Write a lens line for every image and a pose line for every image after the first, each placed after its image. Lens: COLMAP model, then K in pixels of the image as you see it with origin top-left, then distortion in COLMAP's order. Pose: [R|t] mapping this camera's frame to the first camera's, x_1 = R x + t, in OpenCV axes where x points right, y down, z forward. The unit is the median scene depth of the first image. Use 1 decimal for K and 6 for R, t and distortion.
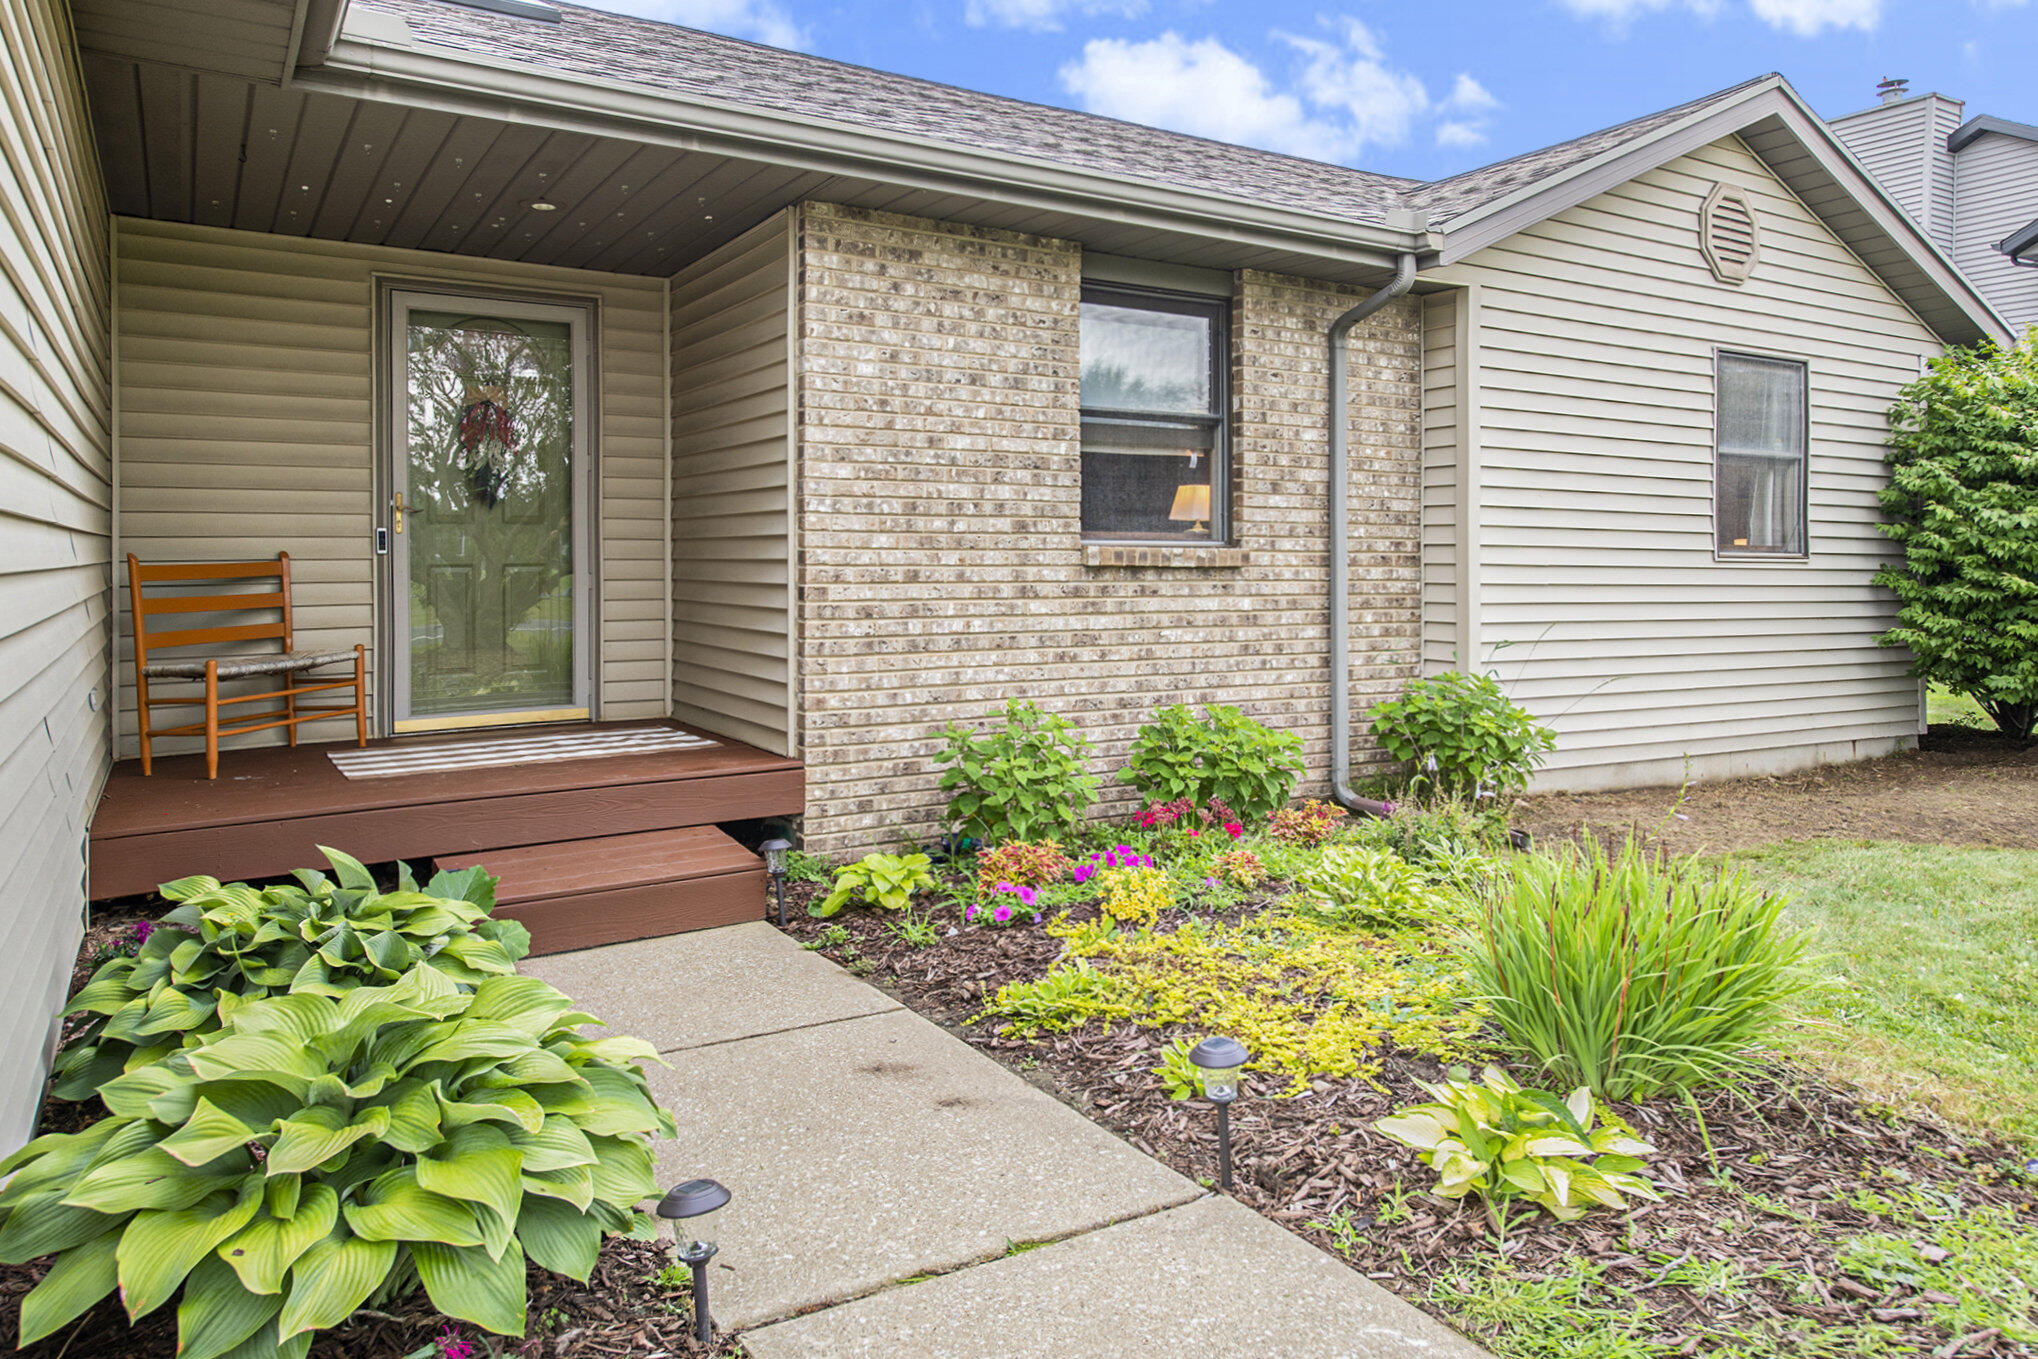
lens RADIAL K [[1386.6, 0, 1020.1], [0, 1386.6, 600.0], [0, 0, 1]] dist [-0.008133, -0.000655]
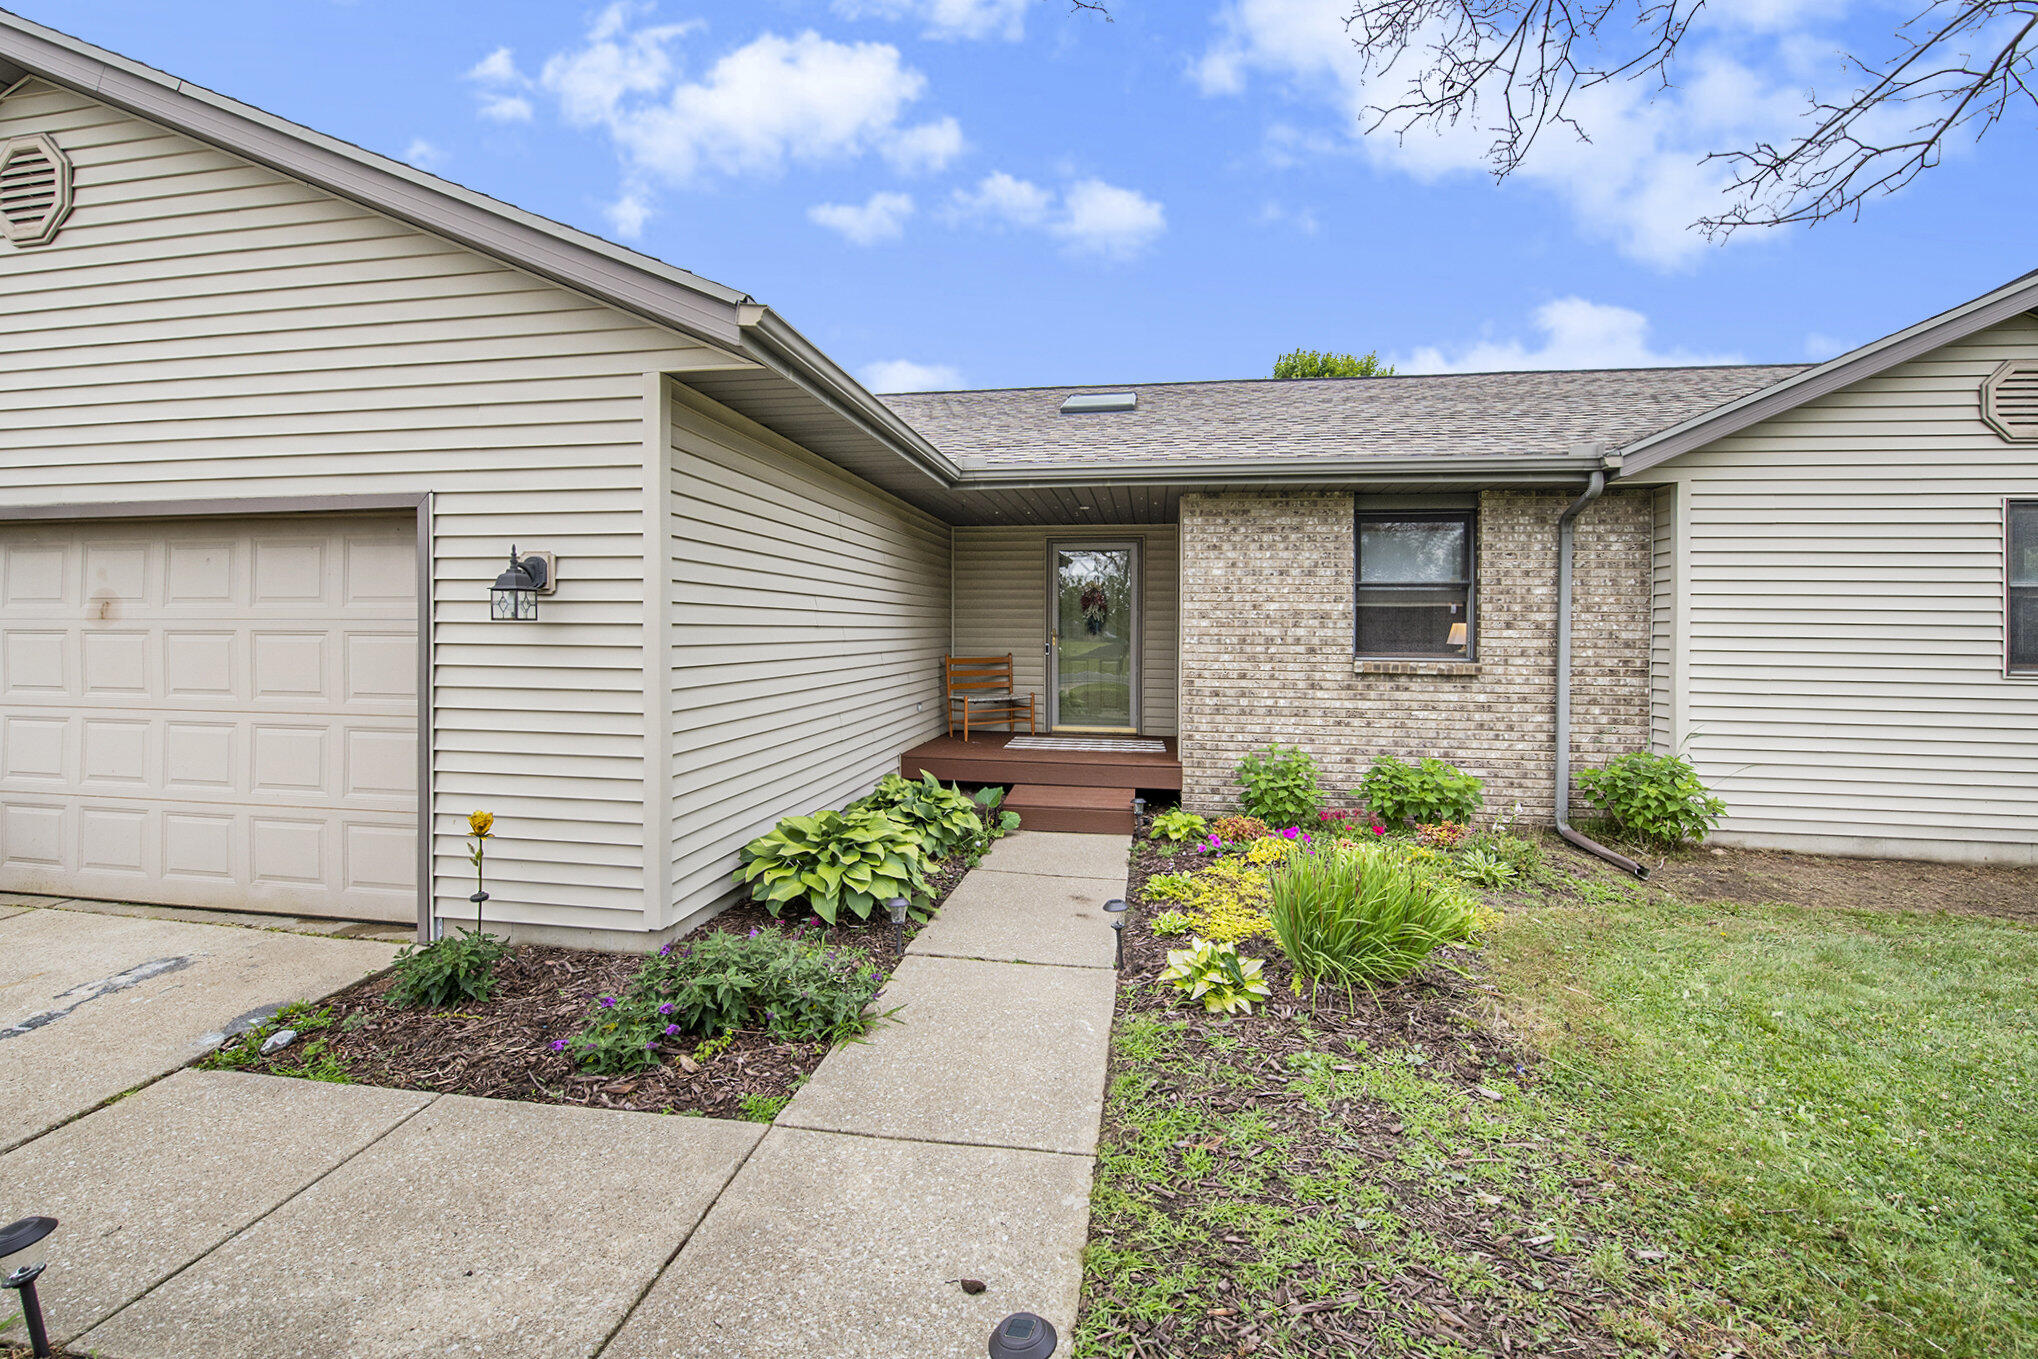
lens RADIAL K [[801.3, 0, 1012.5], [0, 801.3, 629.1], [0, 0, 1]] dist [-0.036737, -0.000004]
pose [[0.750543, 0.004434, -0.660807, 0.377597], [-0.027086, 0.999344, -0.024059, -0.042217], [0.660266, 0.035956, 0.750170, -0.052905]]
